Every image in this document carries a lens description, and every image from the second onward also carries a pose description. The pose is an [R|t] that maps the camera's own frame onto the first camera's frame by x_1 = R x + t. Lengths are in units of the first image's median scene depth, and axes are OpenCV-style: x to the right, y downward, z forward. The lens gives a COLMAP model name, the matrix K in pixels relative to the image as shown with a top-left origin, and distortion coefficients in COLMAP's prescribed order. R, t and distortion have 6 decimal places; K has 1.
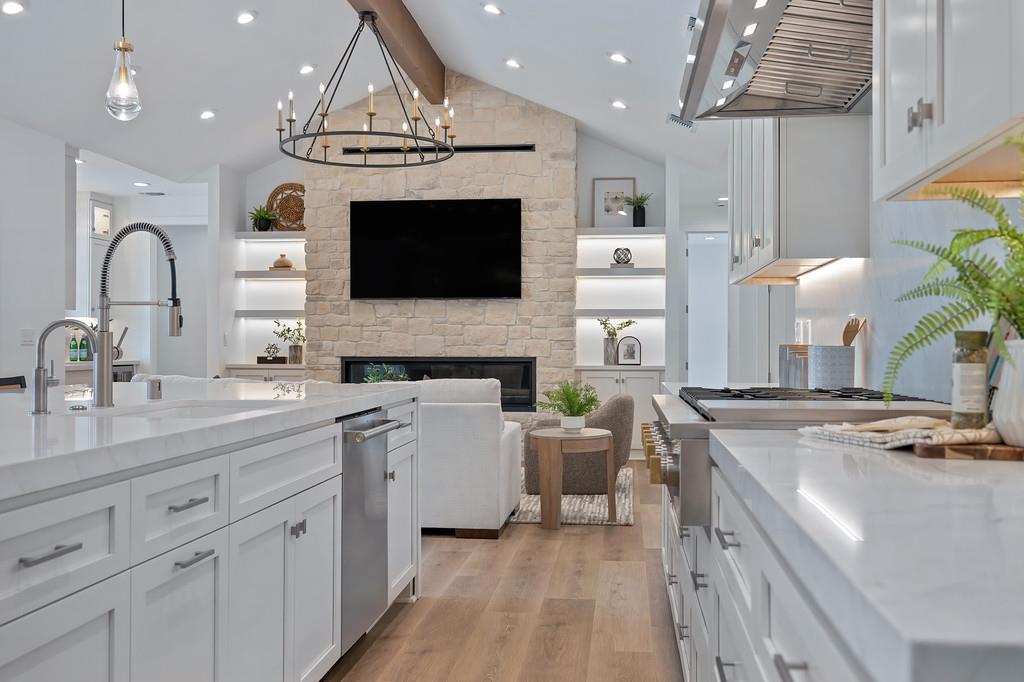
lens RADIAL K [[979.4, 0, 512.1], [0, 979.4, 341.2], [0, 0, 1]] dist [0.012533, 0.000000]
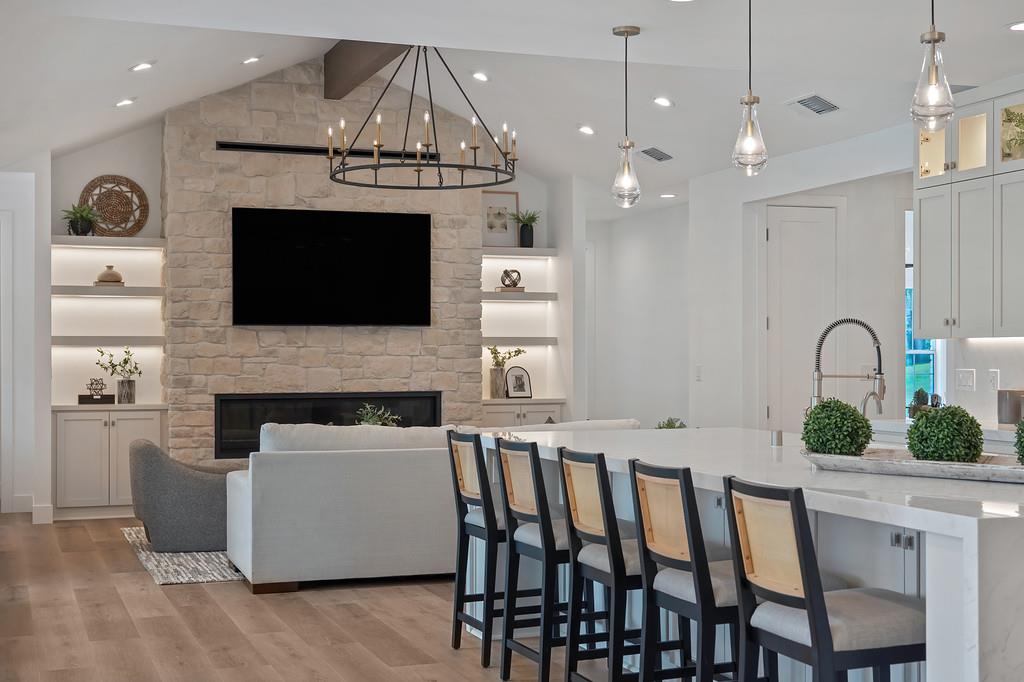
lens RADIAL K [[1384.3, 0, 512.2], [0, 1384.3, 342.5], [0, 0, 1]] dist [-0.007106, 0.000000]
pose [[0.891442, 0.000375, 0.453135, -0.480477], [0.001709, 0.999990, -0.004190, -0.022487], [-0.453132, 0.004510, 0.891432, -0.153145]]
